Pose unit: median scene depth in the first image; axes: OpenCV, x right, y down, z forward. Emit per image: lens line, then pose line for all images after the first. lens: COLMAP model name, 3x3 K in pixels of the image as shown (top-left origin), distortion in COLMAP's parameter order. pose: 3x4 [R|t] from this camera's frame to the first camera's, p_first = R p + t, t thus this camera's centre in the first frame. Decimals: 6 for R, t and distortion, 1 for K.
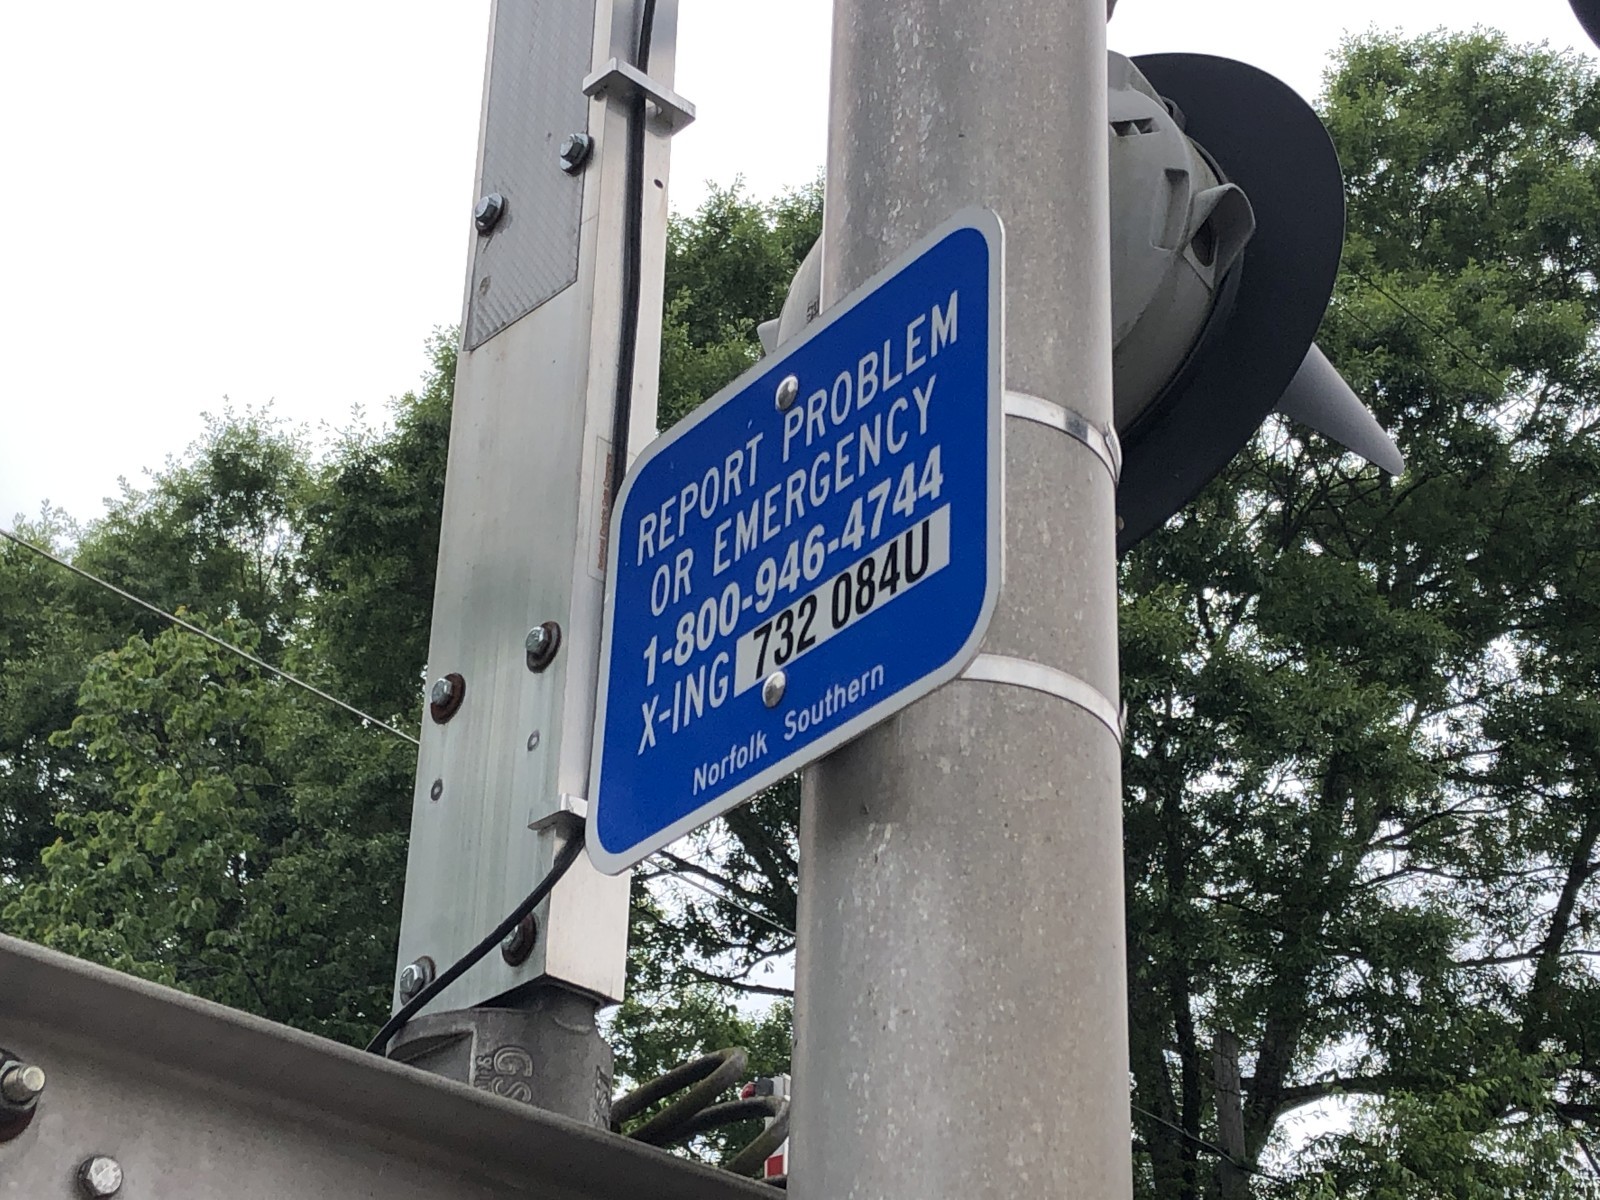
lens RADIAL K [[2905.2, 0, 800.0], [0, 2905.2, 600.0], [0, 0, 1]] dist [0.014446, -0.109491]
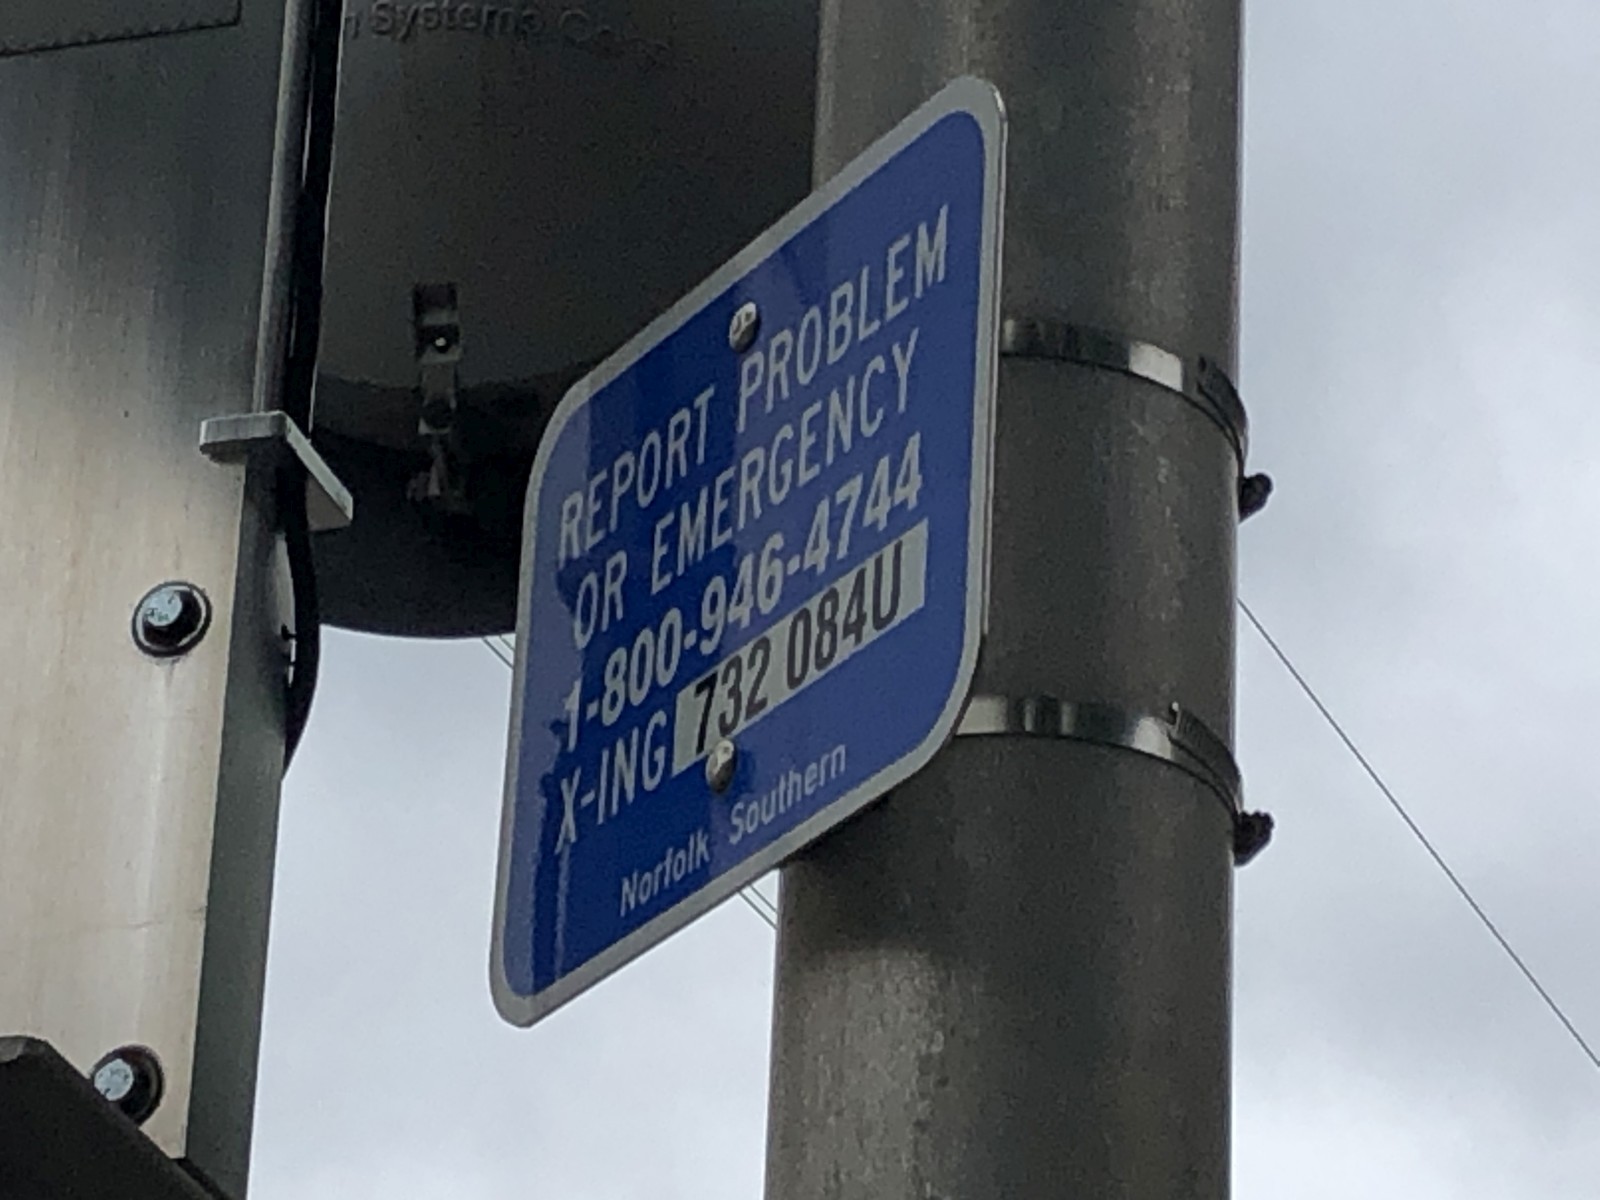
lens RADIAL K [[6520.6, 0, 800.0], [0, 6520.6, 600.0], [0, 0, 1]] dist [0.236641, -6.316079]
pose [[0.994188, -0.031198, -0.103042, 0.174043], [0.037621, 0.997429, 0.060996, -0.105698], [0.100874, -0.064518, 0.992805, -0.568998]]
